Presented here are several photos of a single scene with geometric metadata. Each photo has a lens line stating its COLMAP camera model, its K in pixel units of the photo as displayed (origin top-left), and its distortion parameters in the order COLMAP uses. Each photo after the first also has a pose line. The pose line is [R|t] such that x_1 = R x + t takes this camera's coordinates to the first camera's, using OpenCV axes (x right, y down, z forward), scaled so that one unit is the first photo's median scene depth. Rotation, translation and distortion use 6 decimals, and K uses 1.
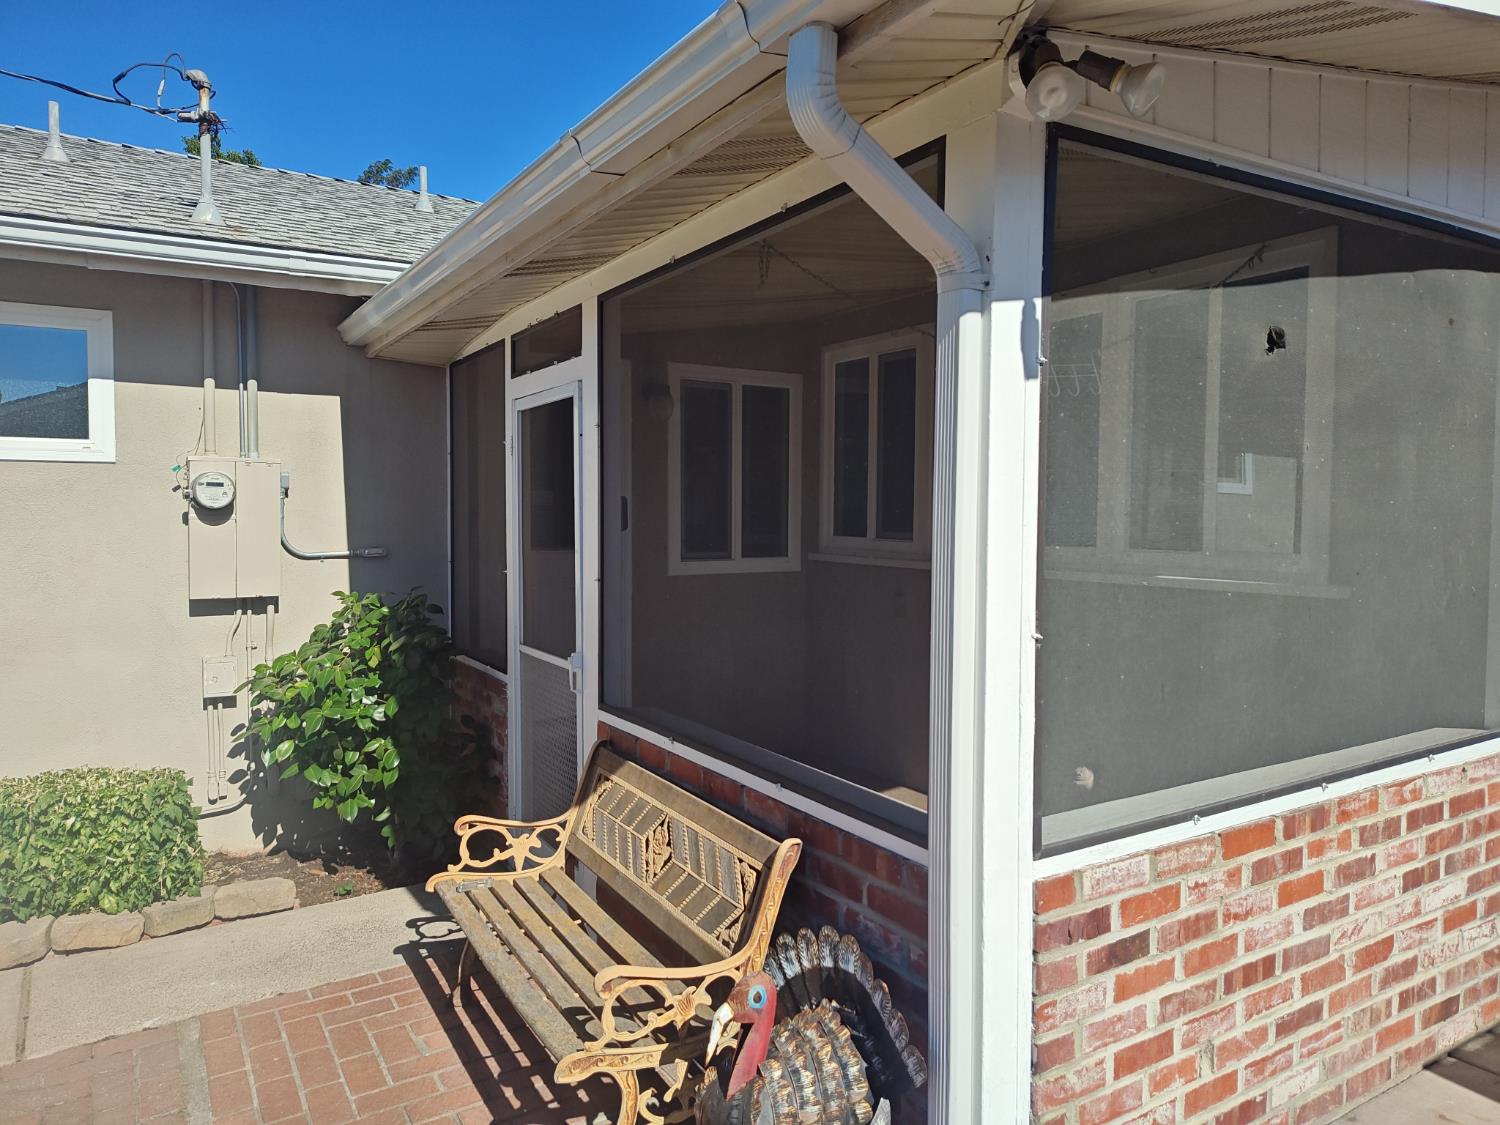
lens RADIAL K [[1028.4, 0, 750.6], [0, 1028.4, 559.8], [0, 0, 1]] dist [0.010004, -0.015005]
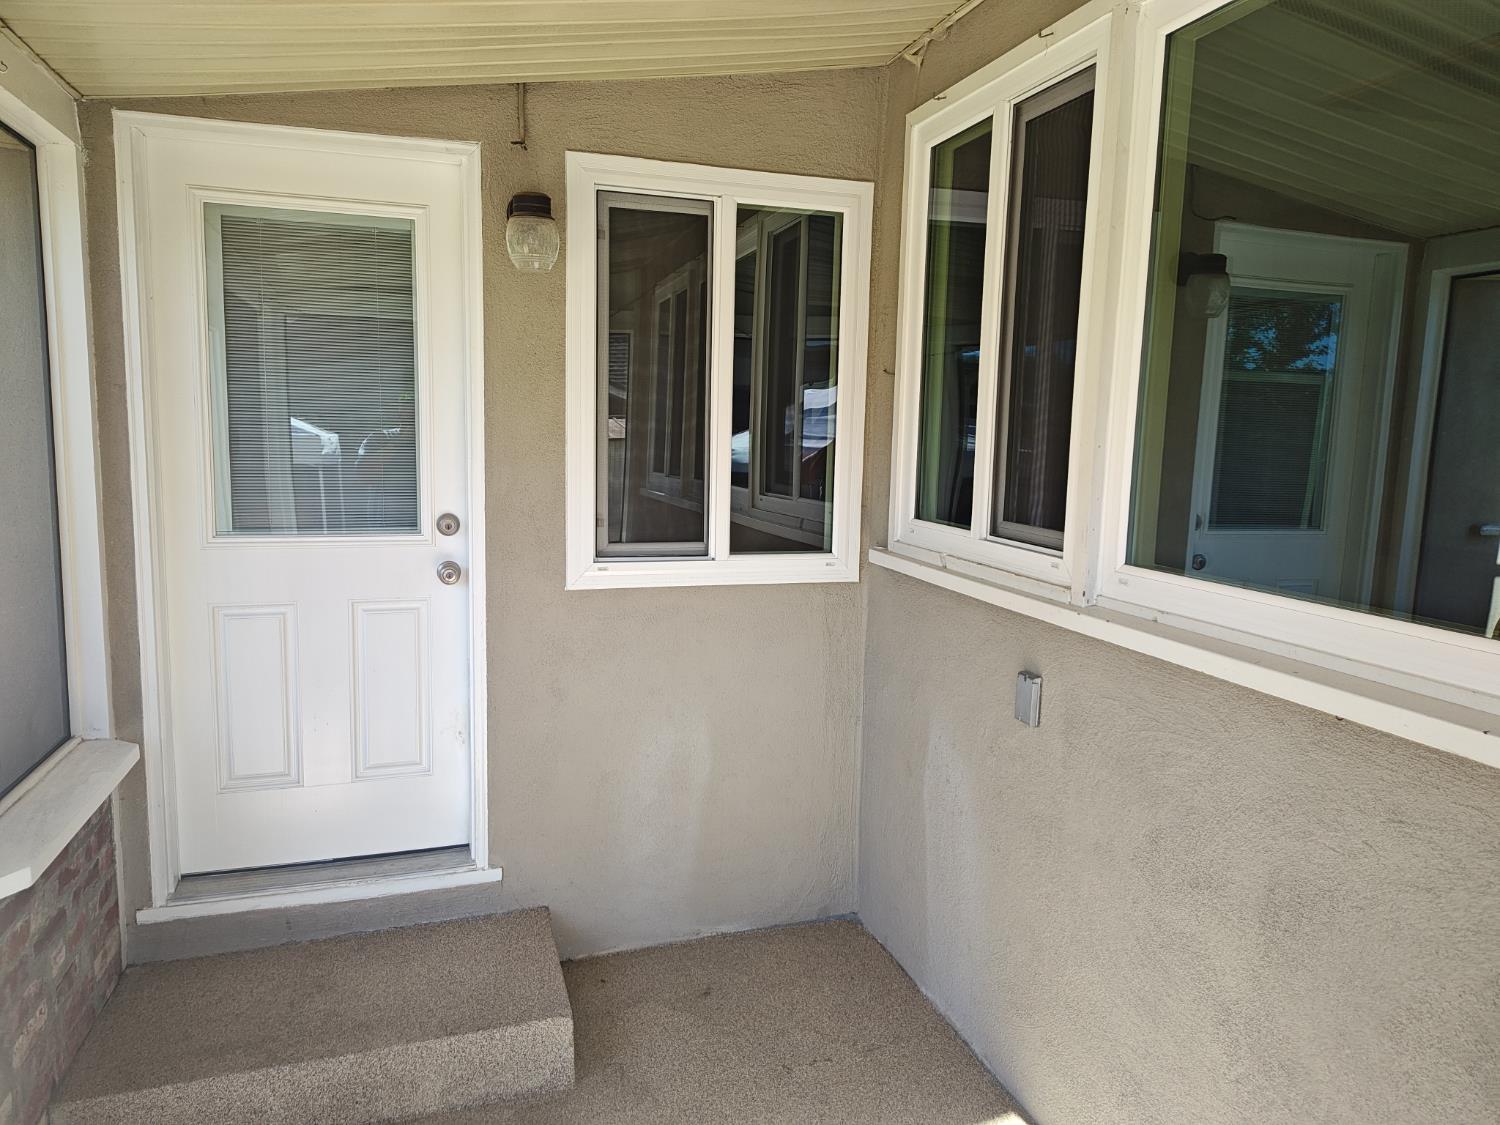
lens RADIAL K [[1028.4, 0, 746.2], [0, 1028.4, 559.7], [0, 0, 1]] dist [0.010004, -0.015005]
pose [[0.968171, 0.048451, -0.245554, 0.124836], [-0.029872, 0.996440, 0.078831, -0.040431], [0.248499, -0.068987, 0.966172, 0.520102]]
